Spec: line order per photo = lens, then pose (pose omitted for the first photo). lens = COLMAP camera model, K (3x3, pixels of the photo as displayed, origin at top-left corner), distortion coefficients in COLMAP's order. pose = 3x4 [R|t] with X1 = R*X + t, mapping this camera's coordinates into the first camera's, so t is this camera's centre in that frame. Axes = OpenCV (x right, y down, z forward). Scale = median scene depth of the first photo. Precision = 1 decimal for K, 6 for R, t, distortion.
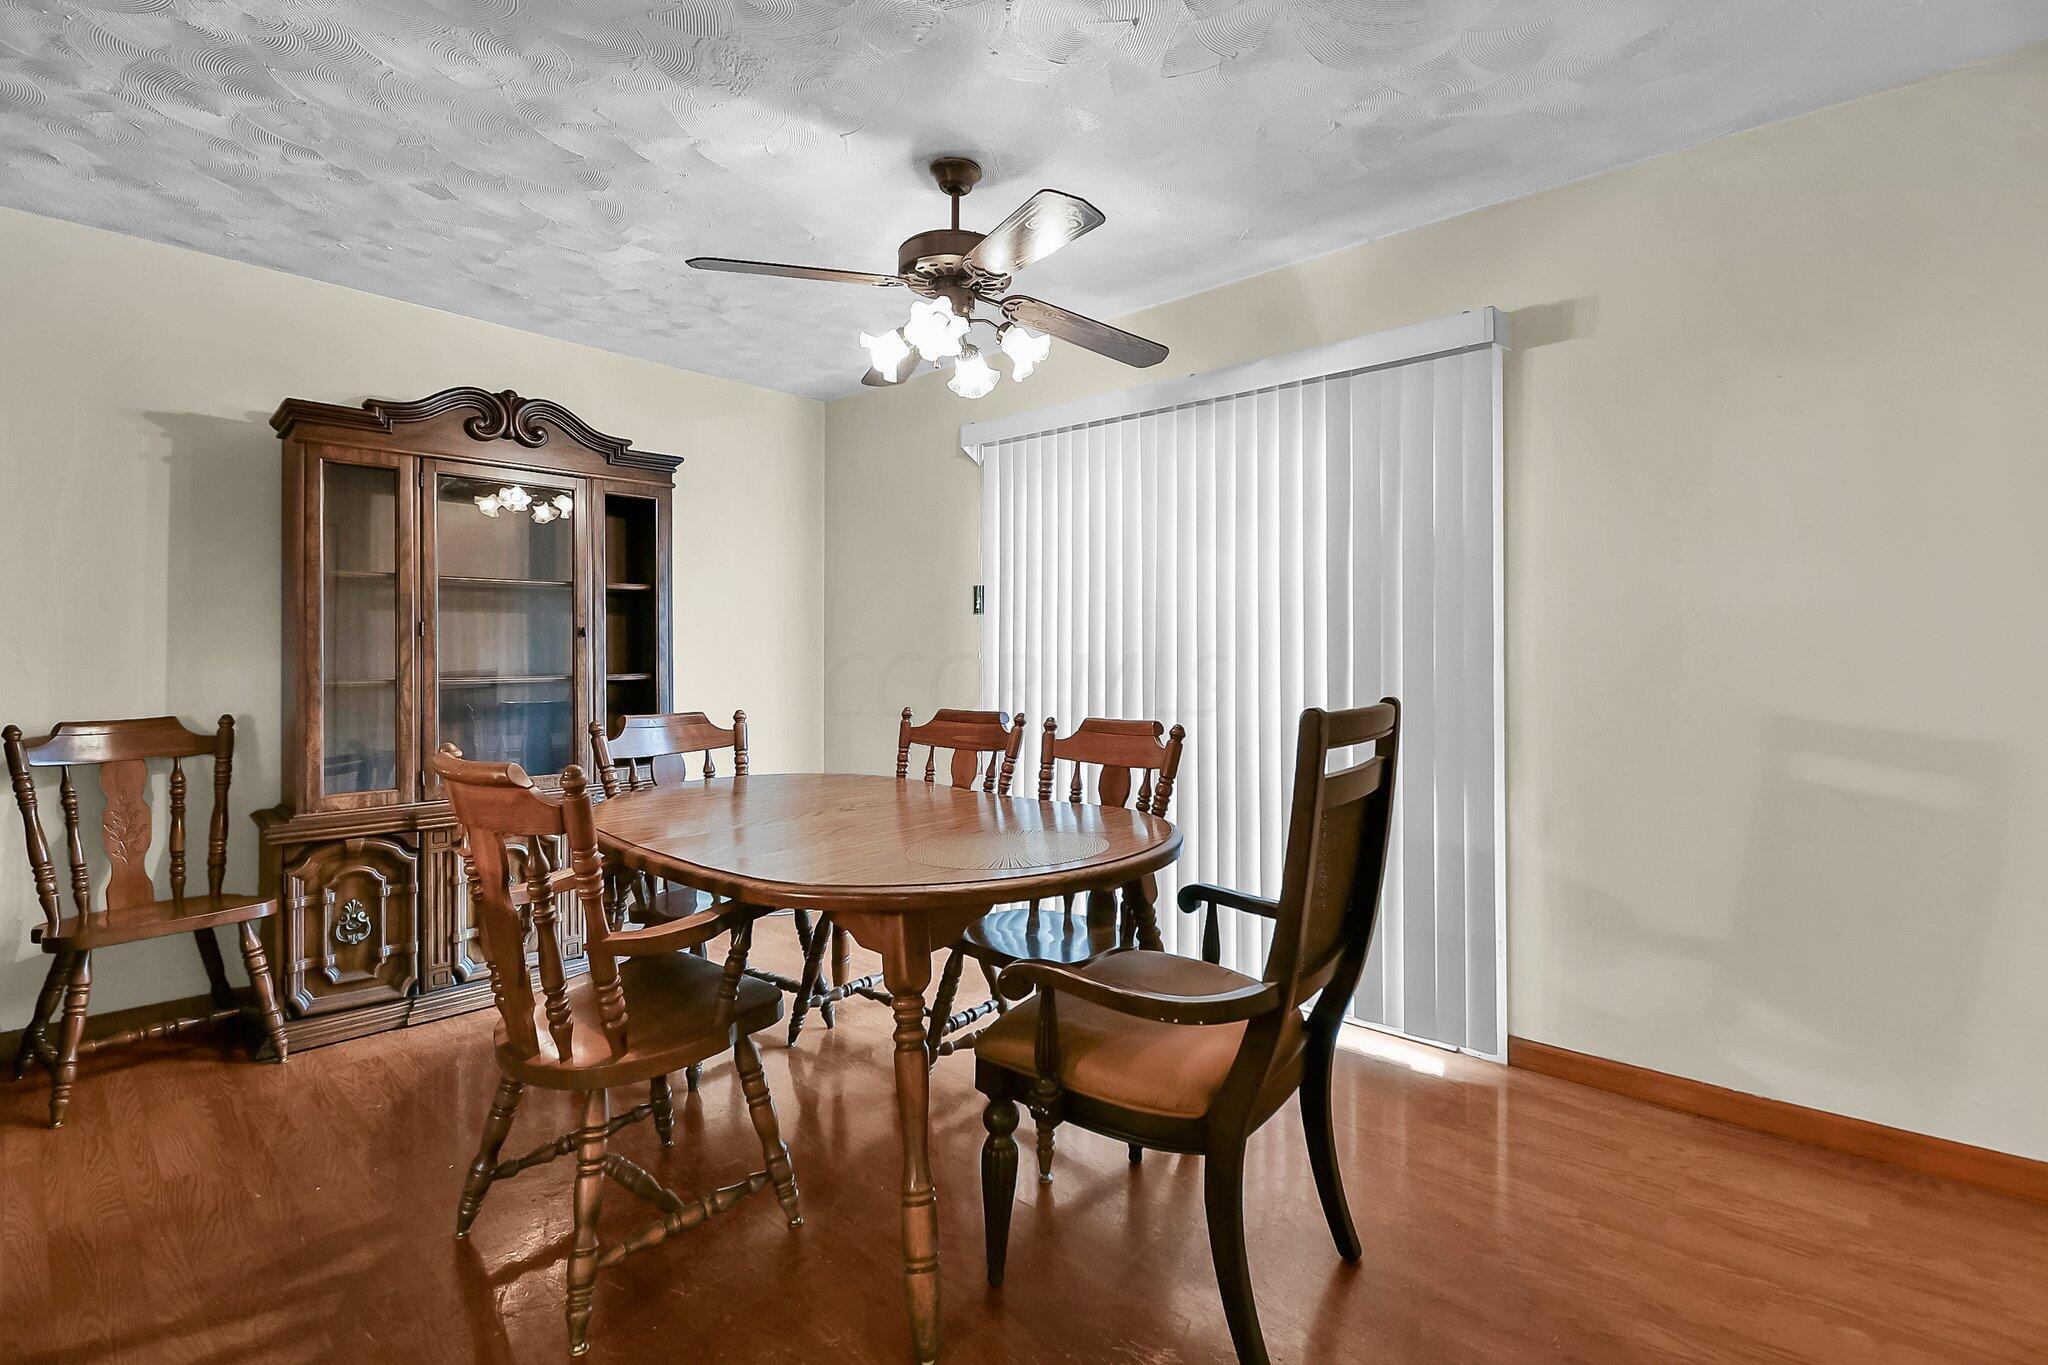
lens RADIAL K [[867.3, 0, 1027.5], [0, 867.3, 659.2], [0, 0, 1]] dist [-0.002527, -0.011193]
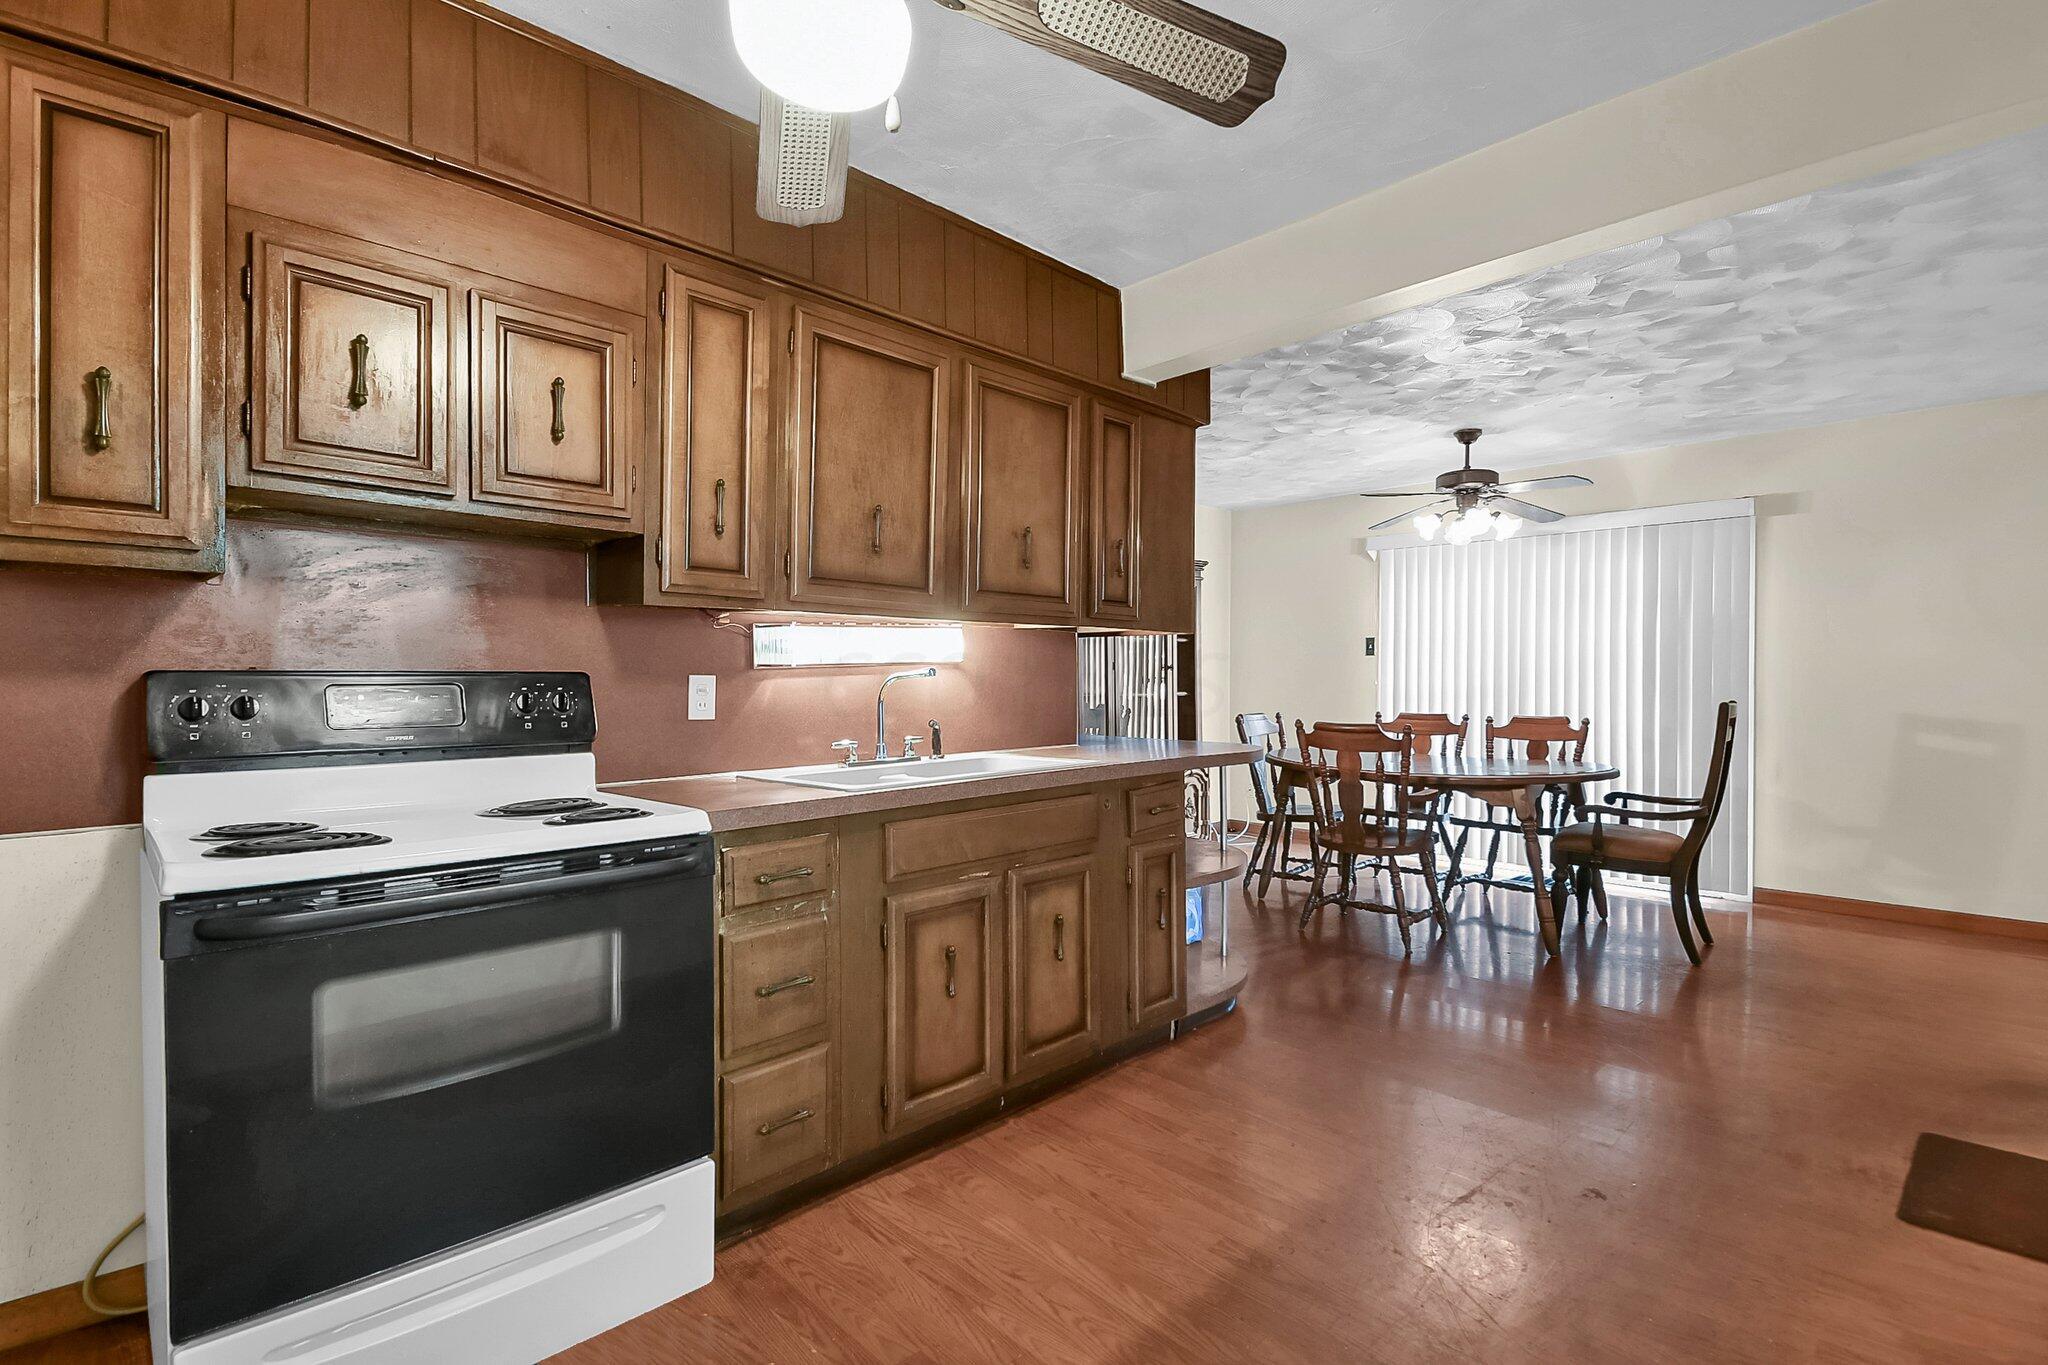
lens RADIAL K [[882.3, 0, 1027.4], [0, 882.3, 707.2], [0, 0, 1]] dist [-0.000328, -0.012133]
pose [[0.996354, 0.004185, -0.085216, -0.652808], [-0.001833, 0.999616, 0.027664, -0.001312], [0.085299, -0.027407, 0.995978, -0.782937]]
